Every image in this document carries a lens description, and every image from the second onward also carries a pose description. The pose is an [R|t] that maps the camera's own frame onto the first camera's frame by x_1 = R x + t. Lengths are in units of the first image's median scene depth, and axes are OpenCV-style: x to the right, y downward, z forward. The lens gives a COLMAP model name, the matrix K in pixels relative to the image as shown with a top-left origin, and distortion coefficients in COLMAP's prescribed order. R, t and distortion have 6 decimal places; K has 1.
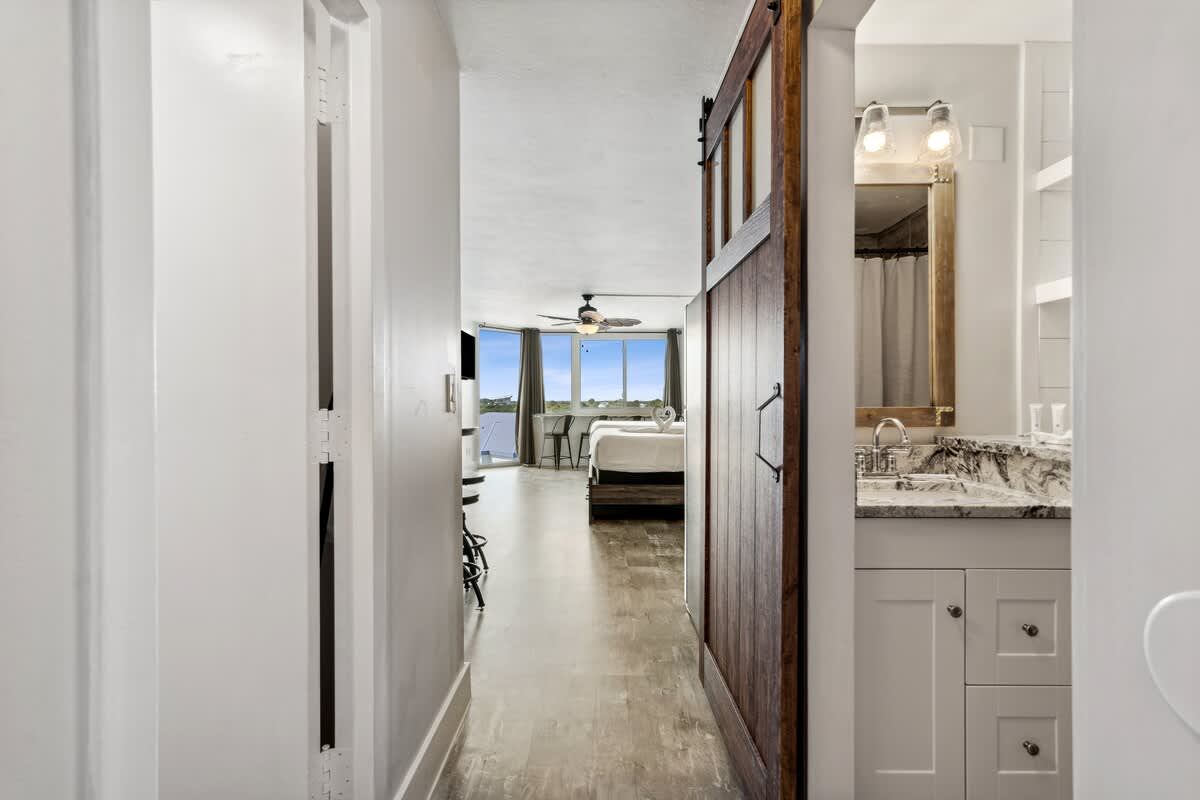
lens RADIAL K [[519.7, 0, 617.6], [0, 519.7, 398.0], [0, 0, 1]] dist [0.000532, 0.002271]
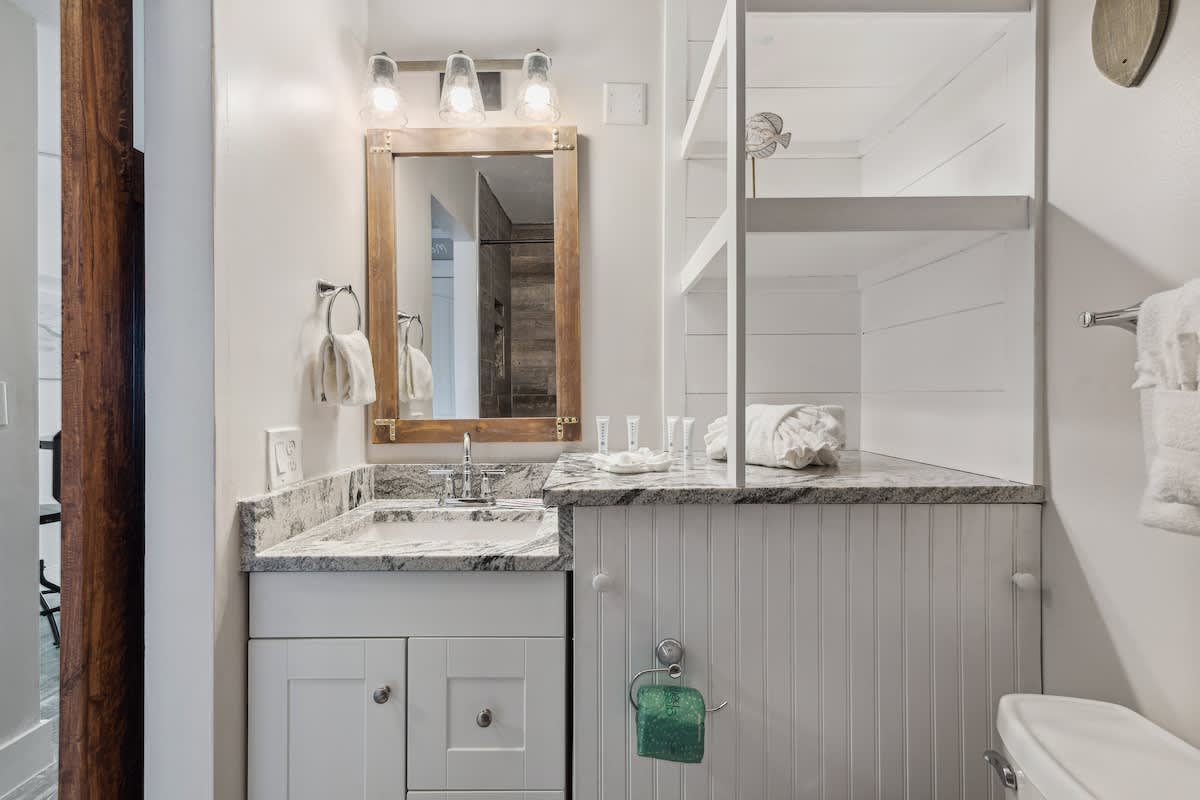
lens RADIAL K [[519.7, 0, 598.8], [0, 519.7, 394.8], [0, 0, 1]] dist [0.000532, 0.002271]
pose [[0.999959, -0.007802, -0.004519, 0.740572], [0.007808, 0.999969, 0.001314, -0.021898], [0.004509, -0.001349, 0.999989, 0.179030]]
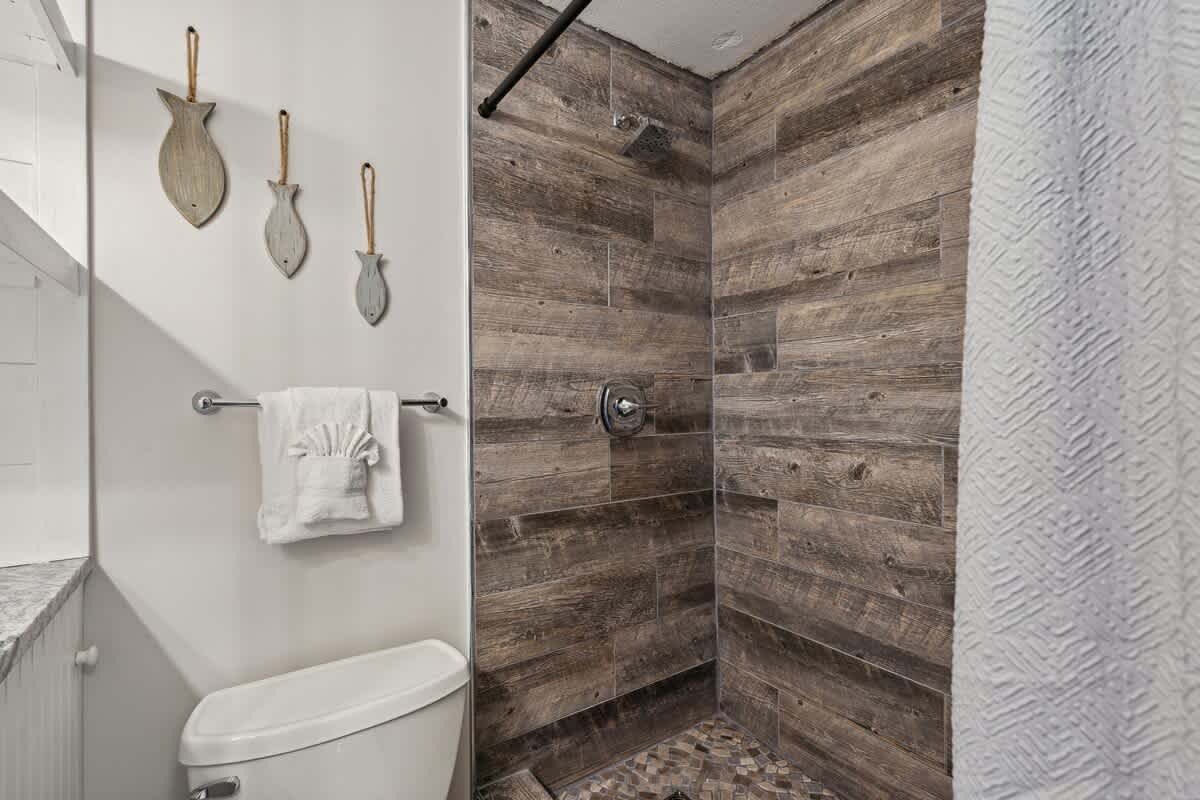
lens RADIAL K [[535.4, 0, 603.9], [0, 535.4, 396.7], [0, 0, 1]] dist [-0.010124, -0.001216]
pose [[-0.564148, 0.007427, 0.825640, 0.425524], [0.000747, 0.999964, -0.008485, -0.085274], [-0.825673, -0.004170, -0.564133, 0.604177]]
